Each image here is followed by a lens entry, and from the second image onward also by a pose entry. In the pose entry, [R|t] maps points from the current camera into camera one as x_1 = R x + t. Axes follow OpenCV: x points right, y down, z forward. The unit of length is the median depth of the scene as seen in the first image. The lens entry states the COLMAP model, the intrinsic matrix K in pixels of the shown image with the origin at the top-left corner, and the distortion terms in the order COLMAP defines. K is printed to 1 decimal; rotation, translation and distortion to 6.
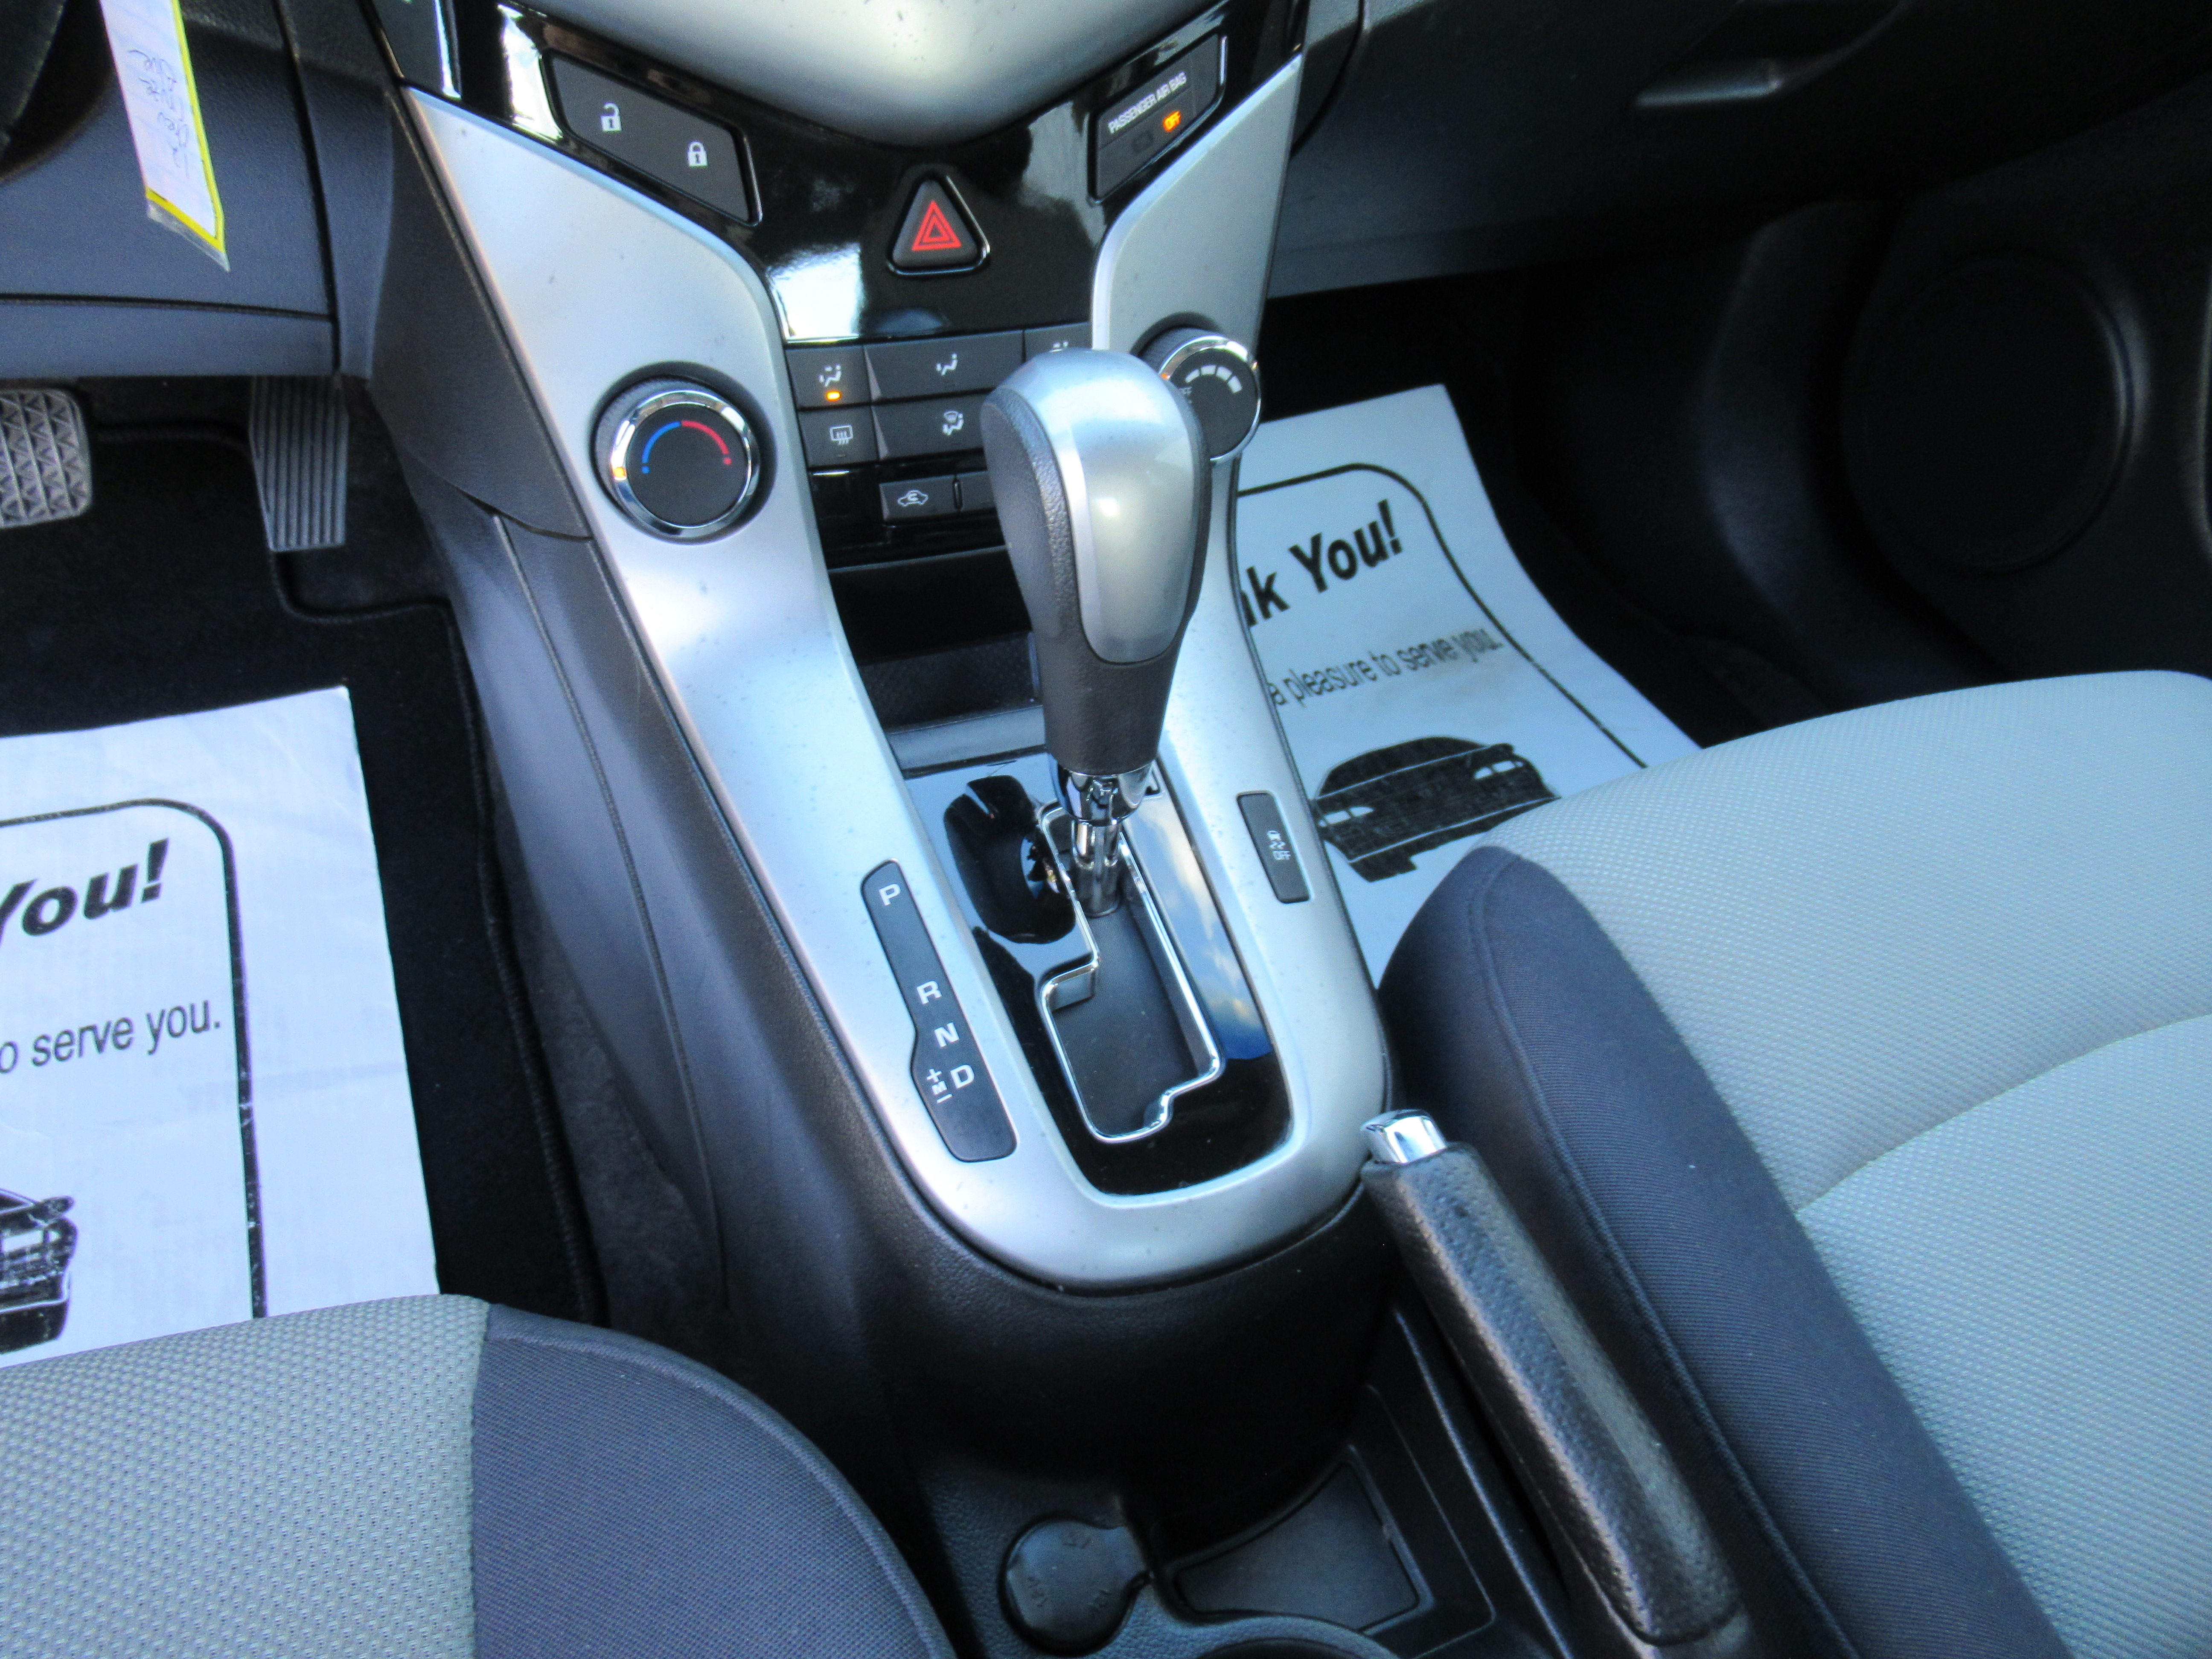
lens RADIAL K [[1674.6, 0, 1106.0], [0, 1674.6, 829.5], [0, 0, 1]] dist [0.012078, 0.010478]
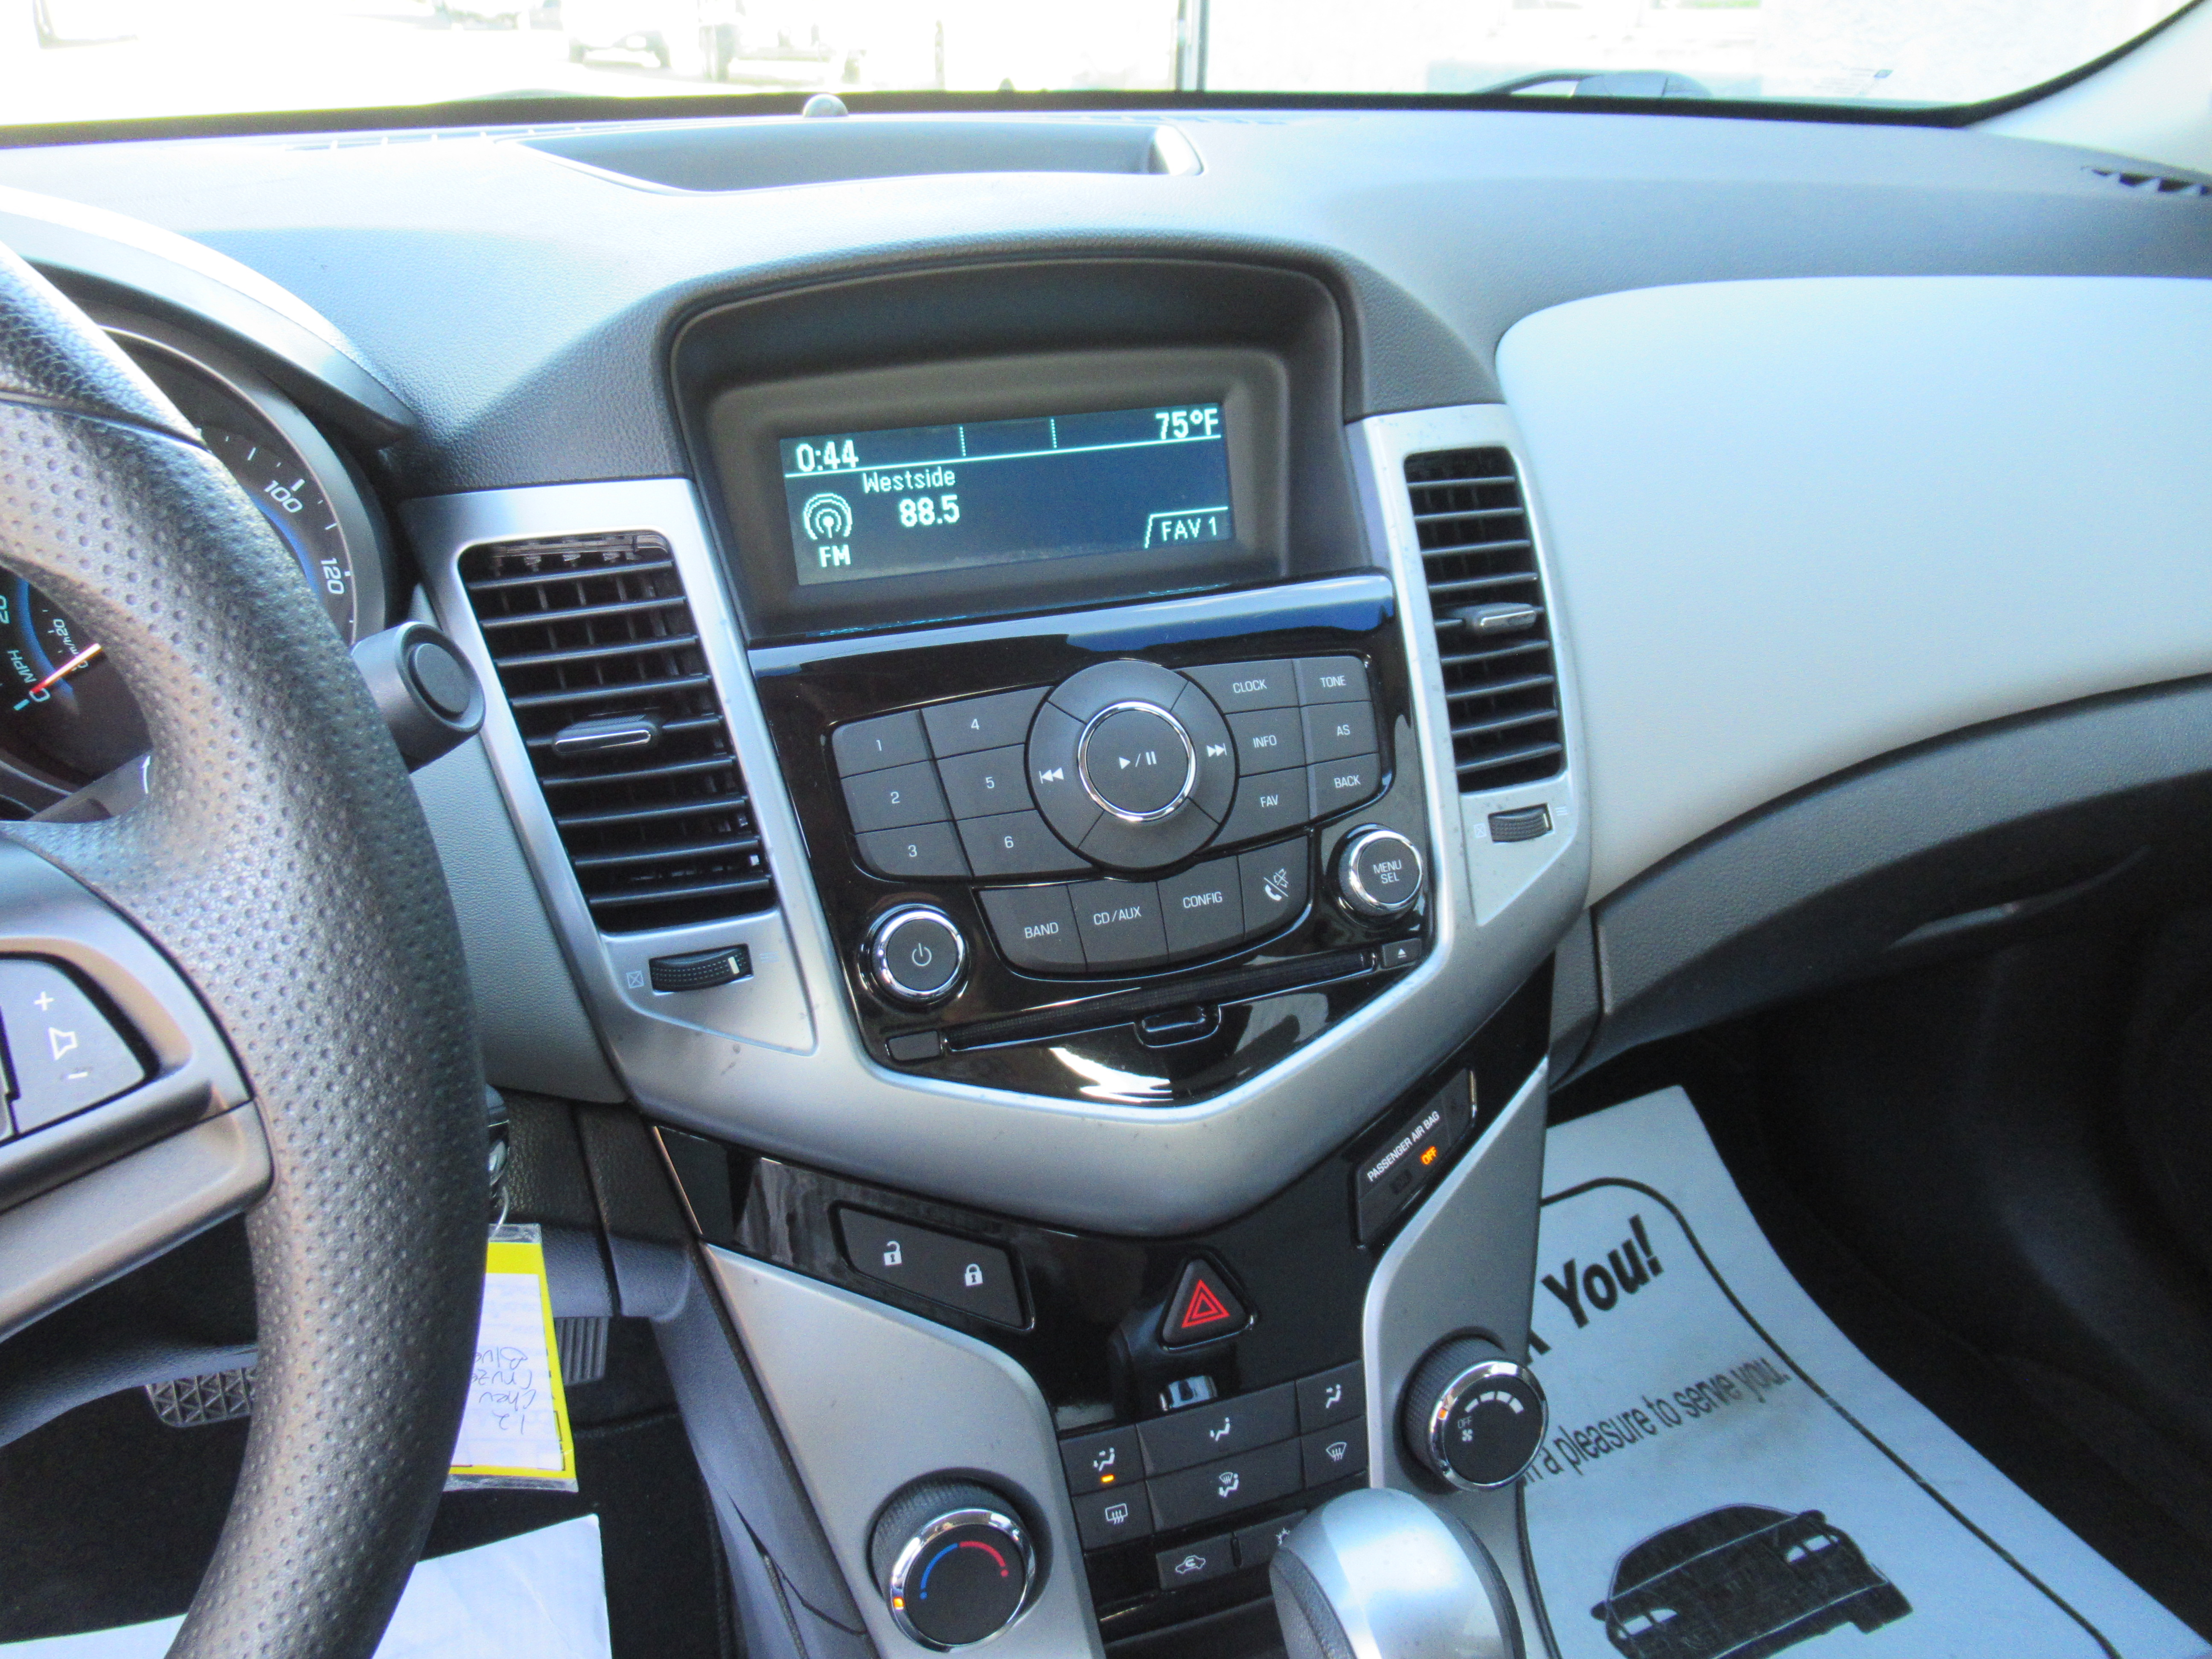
lens RADIAL K [[1674.6, 0, 1106.0], [0, 1674.6, 829.5], [0, 0, 1]] dist [0.012078, 0.010478]
pose [[0.991093, -0.071788, -0.112168, -0.012822], [0.036735, 0.956960, -0.287884, -0.164410], [0.128007, 0.281199, 0.951074, -0.018720]]
